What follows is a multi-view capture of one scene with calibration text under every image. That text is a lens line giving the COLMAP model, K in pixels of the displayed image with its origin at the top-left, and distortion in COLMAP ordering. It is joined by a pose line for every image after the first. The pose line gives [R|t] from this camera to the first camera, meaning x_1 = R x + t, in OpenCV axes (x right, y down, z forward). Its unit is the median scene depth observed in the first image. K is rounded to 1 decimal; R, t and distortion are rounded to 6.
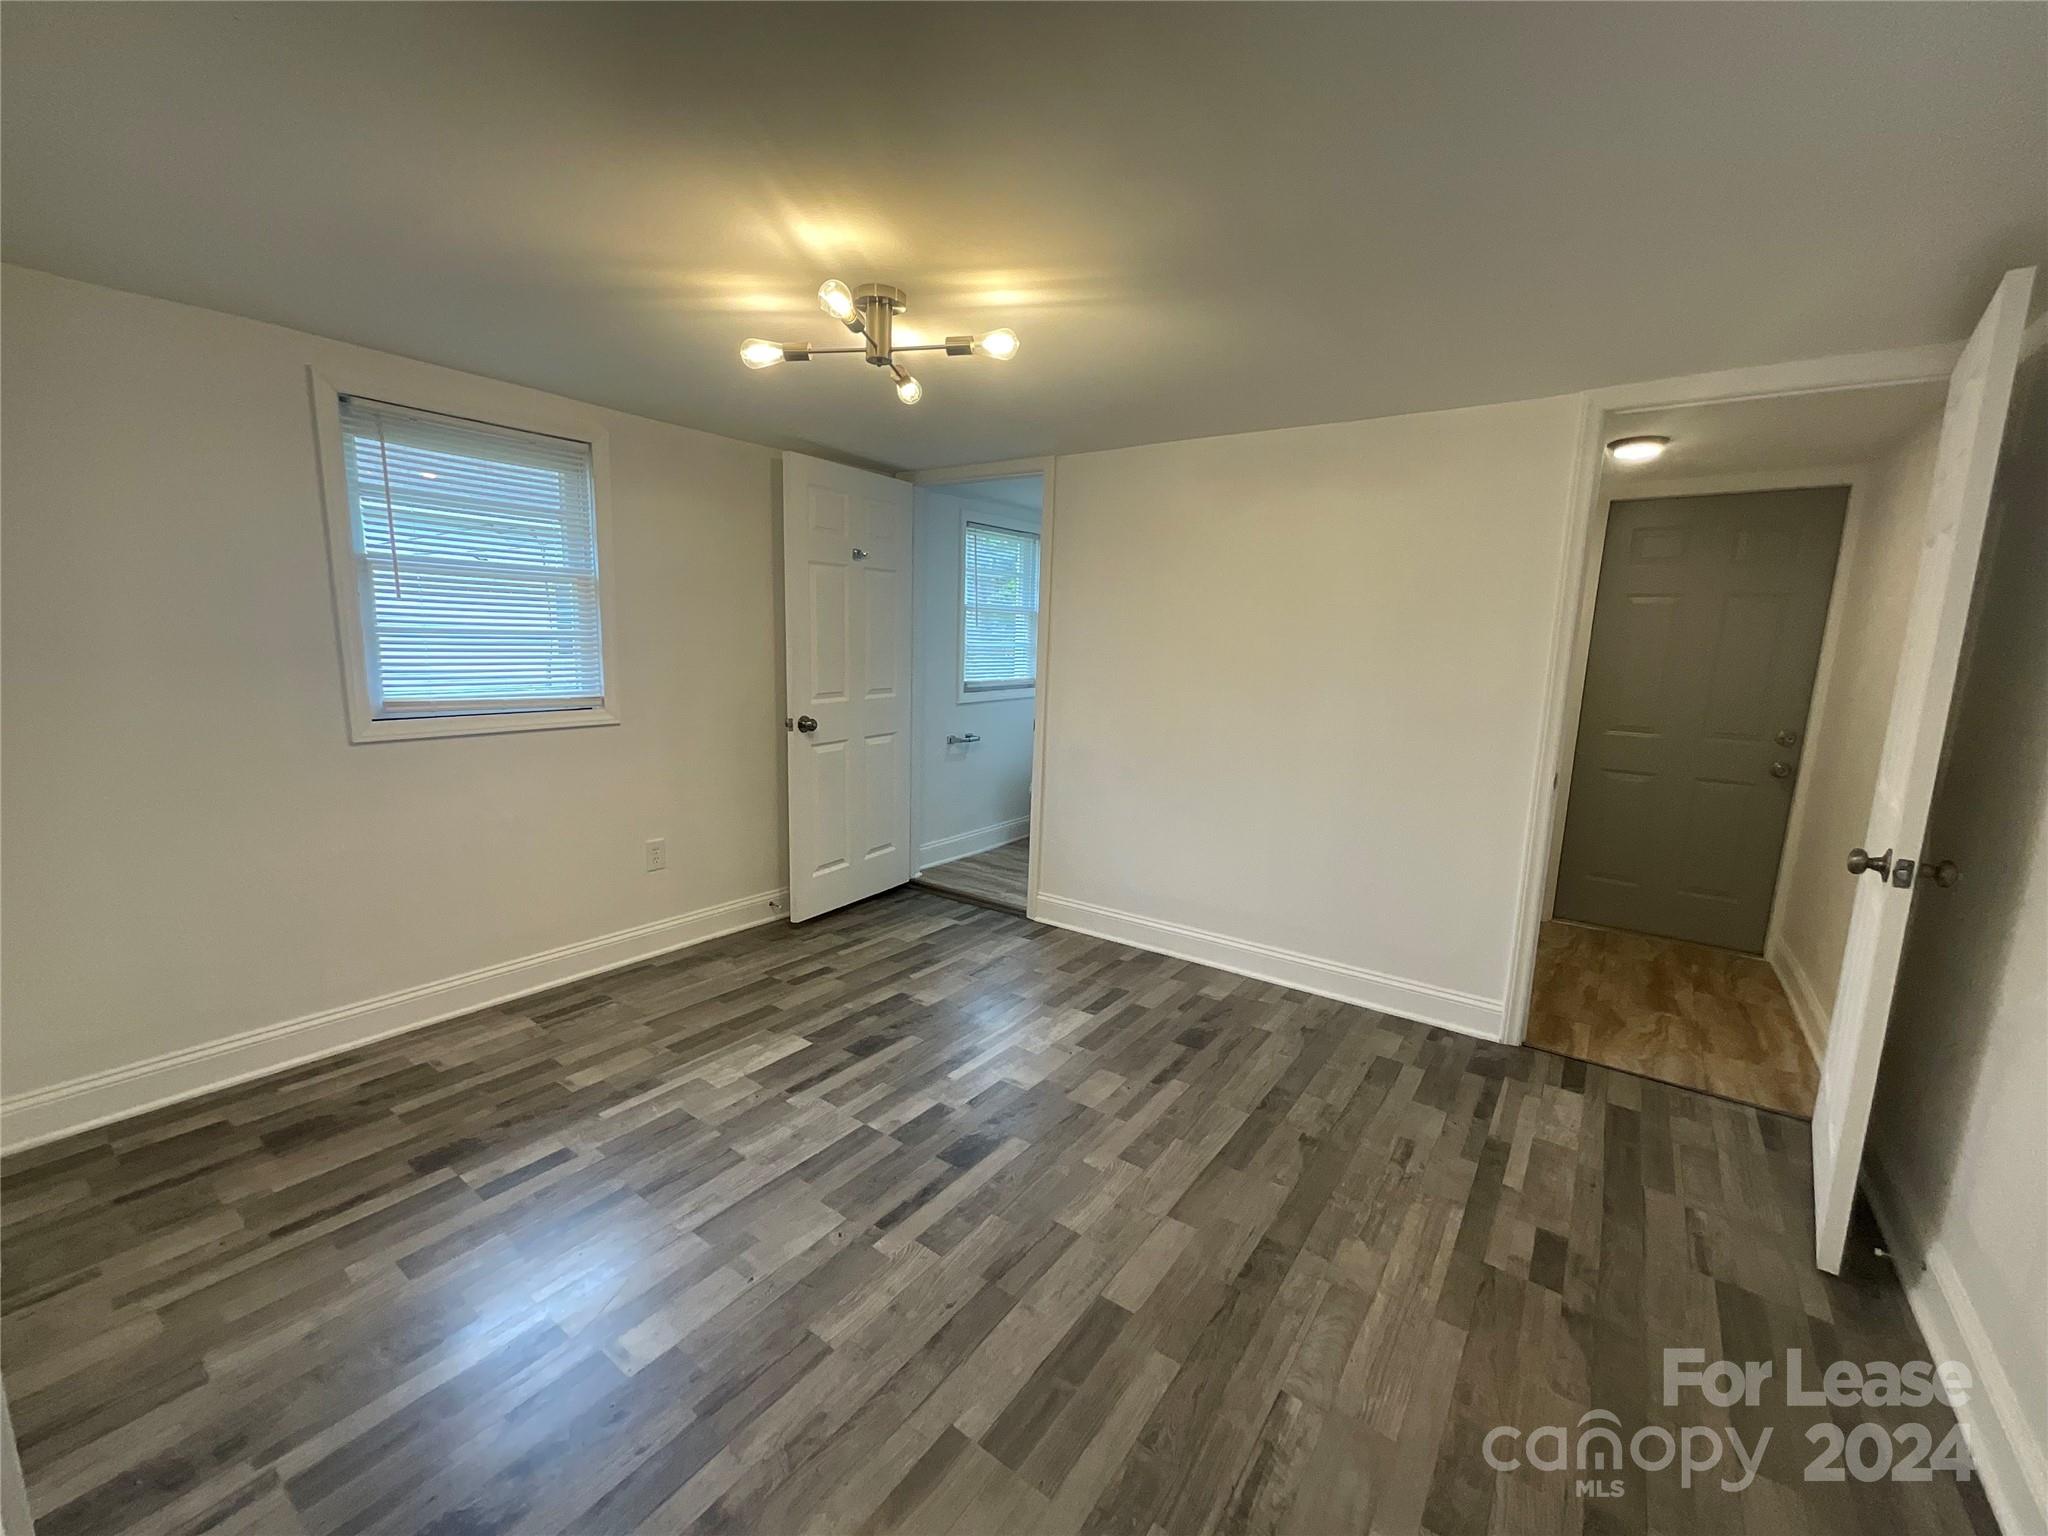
lens RADIAL K [[831.9, 0, 1027.6], [0, 831.9, 777.0], [0, 0, 1]] dist [0.000138, 0.000458]
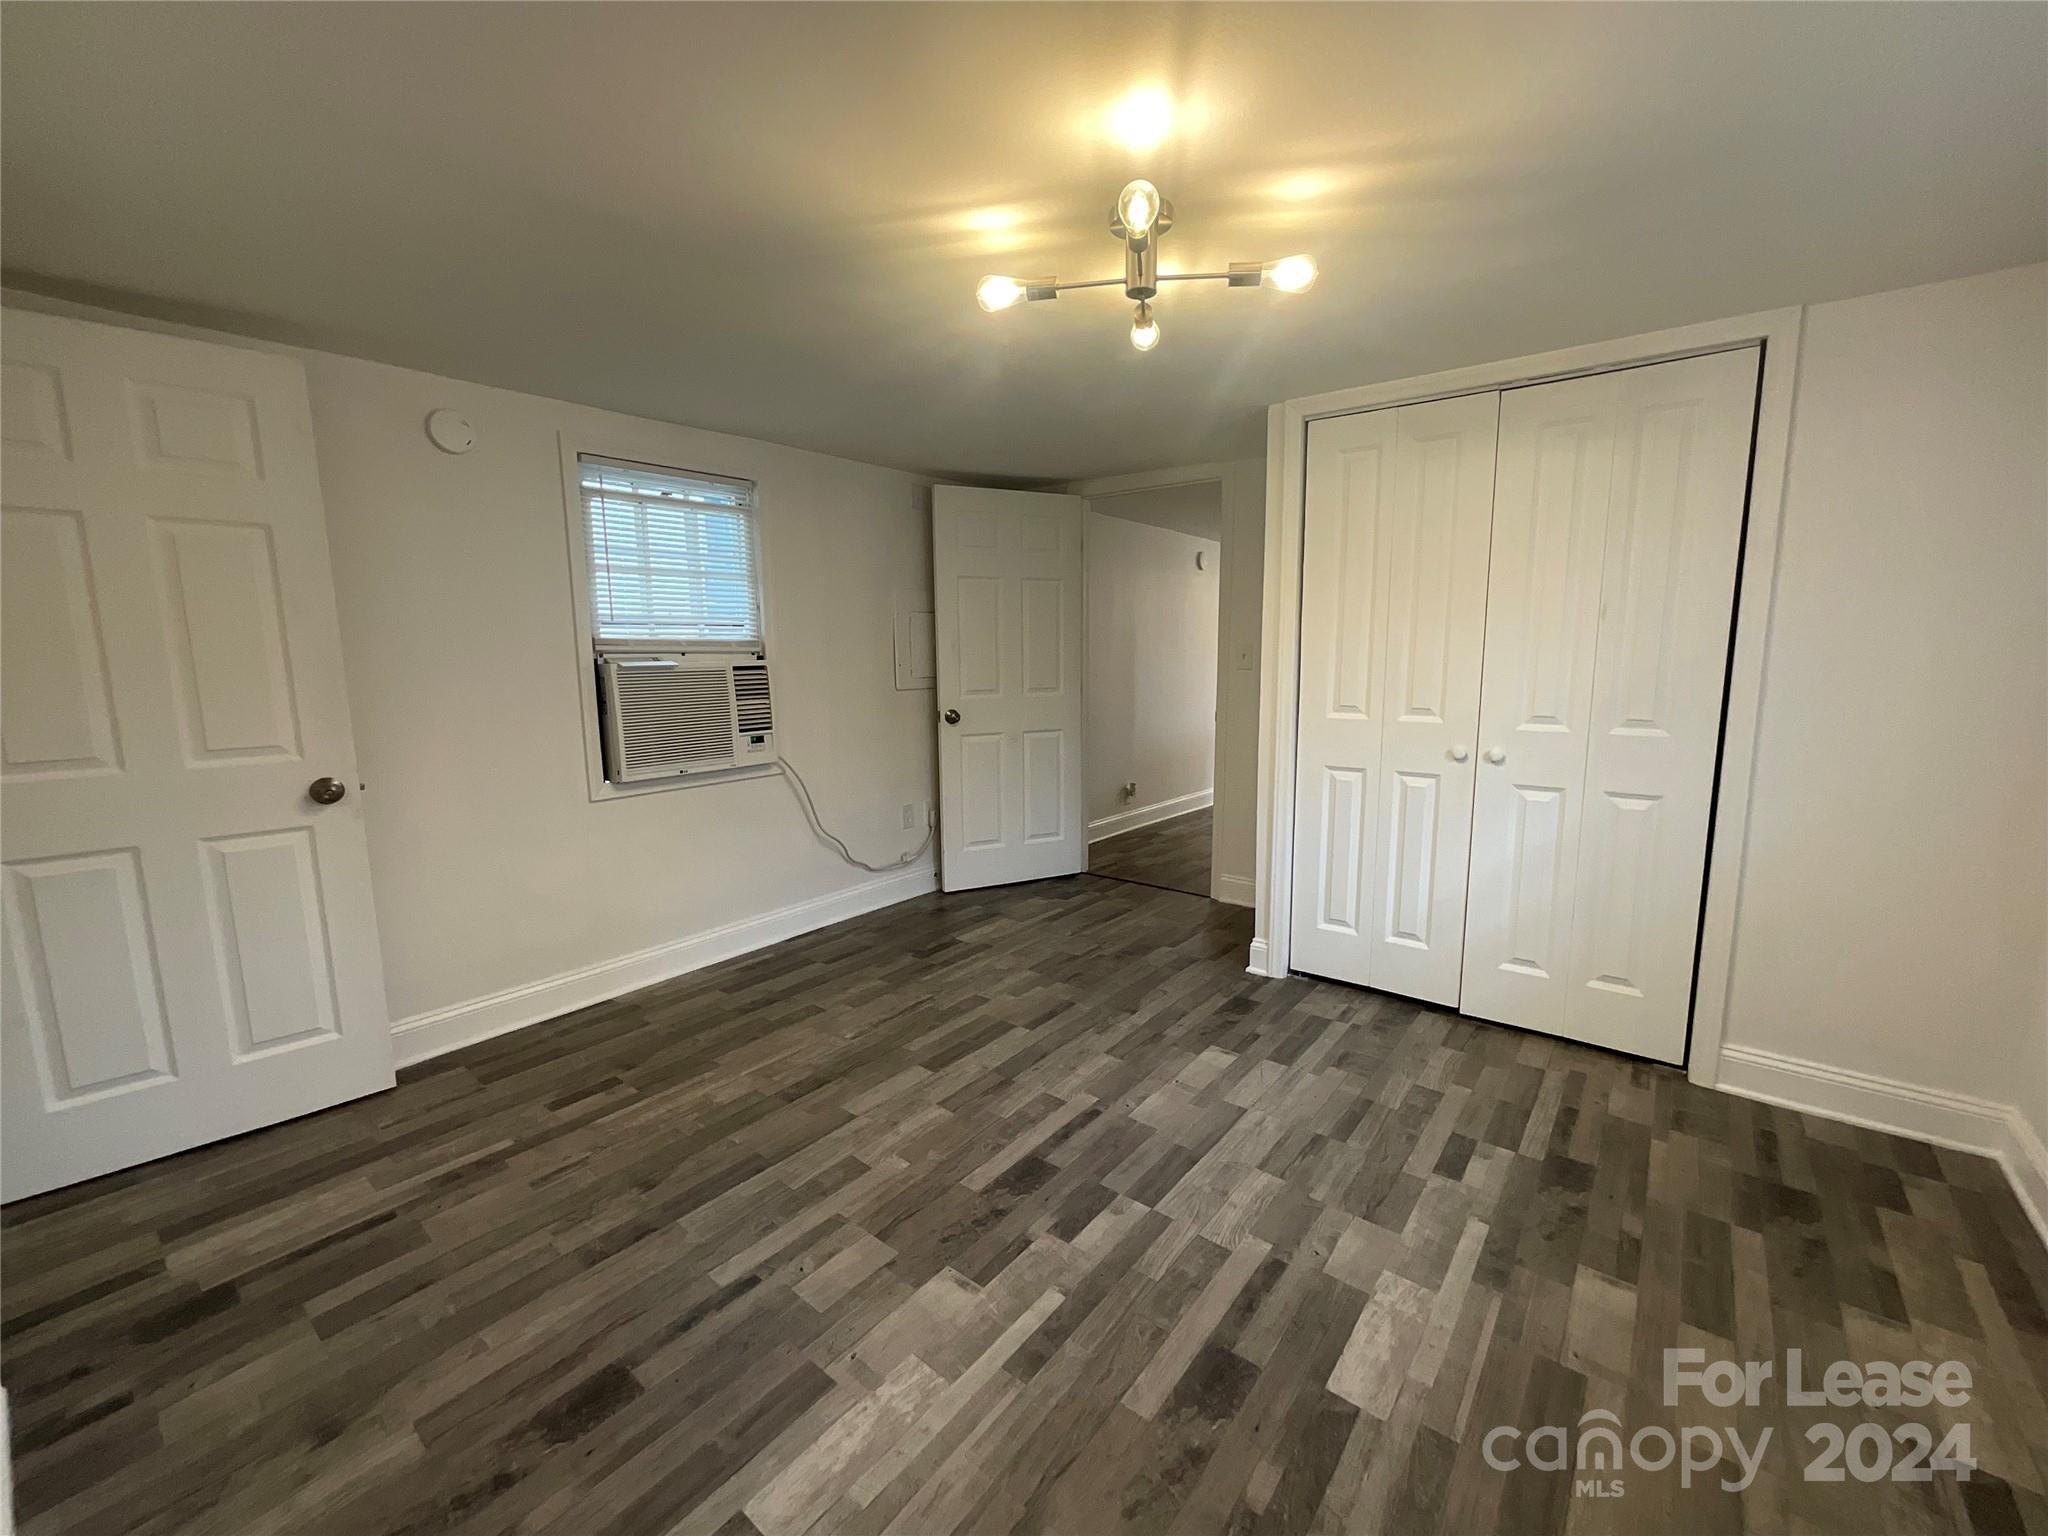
lens RADIAL K [[831.9, 0, 1027.4], [0, 831.9, 761.5], [0, 0, 1]] dist [0.000138, 0.000458]
pose [[-0.998722, -0.022719, 0.045136, -0.106369], [-0.007734, 0.951428, 0.307775, -0.292695], [-0.049936, 0.307033, -0.950388, 1.814822]]
